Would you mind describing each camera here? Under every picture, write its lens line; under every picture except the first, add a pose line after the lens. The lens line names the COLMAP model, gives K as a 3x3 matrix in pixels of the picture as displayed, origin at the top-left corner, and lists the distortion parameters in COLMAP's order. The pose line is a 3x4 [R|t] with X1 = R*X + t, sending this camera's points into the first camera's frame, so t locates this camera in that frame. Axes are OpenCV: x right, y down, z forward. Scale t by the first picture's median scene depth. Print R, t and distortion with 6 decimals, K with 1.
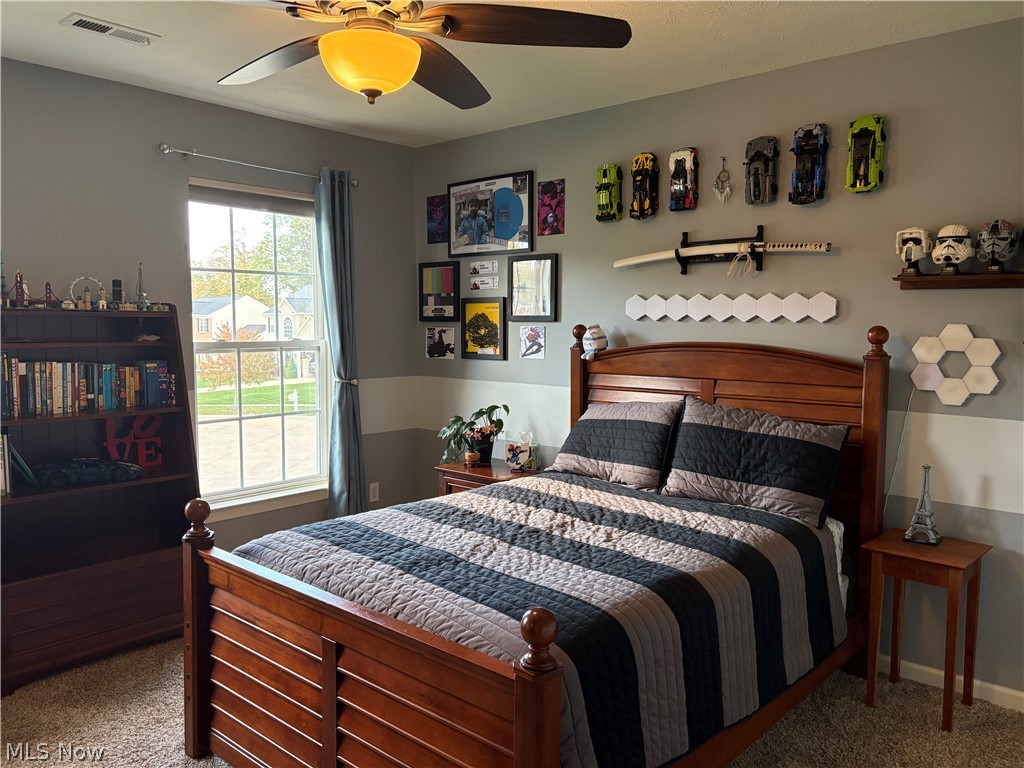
lens RADIAL K [[777.3, 0, 522.1], [0, 777.3, 388.5], [0, 0, 1]] dist [0.041298, -0.043146]
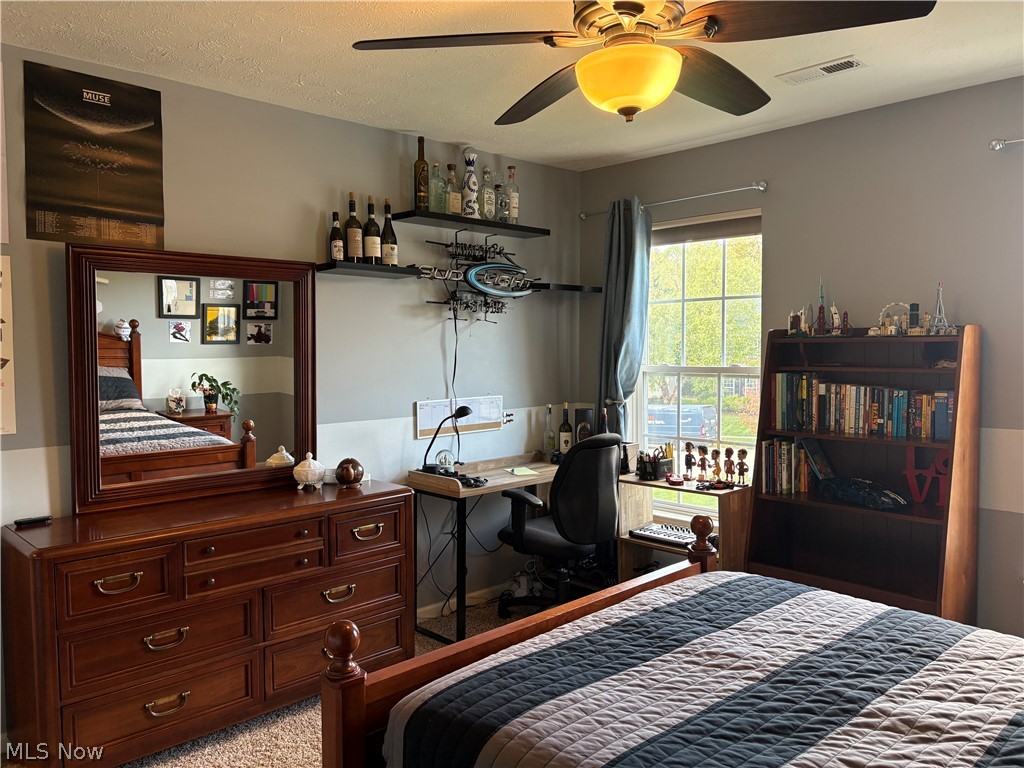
lens RADIAL K [[777.3, 0, 508.1], [0, 777.3, 386.6], [0, 0, 1]] dist [0.041298, -0.043146]
pose [[-0.094557, 0.050742, -0.994225, 0.519744], [-0.076216, 0.995400, 0.058050, -0.058707], [0.992598, 0.081265, -0.090255, 0.639459]]
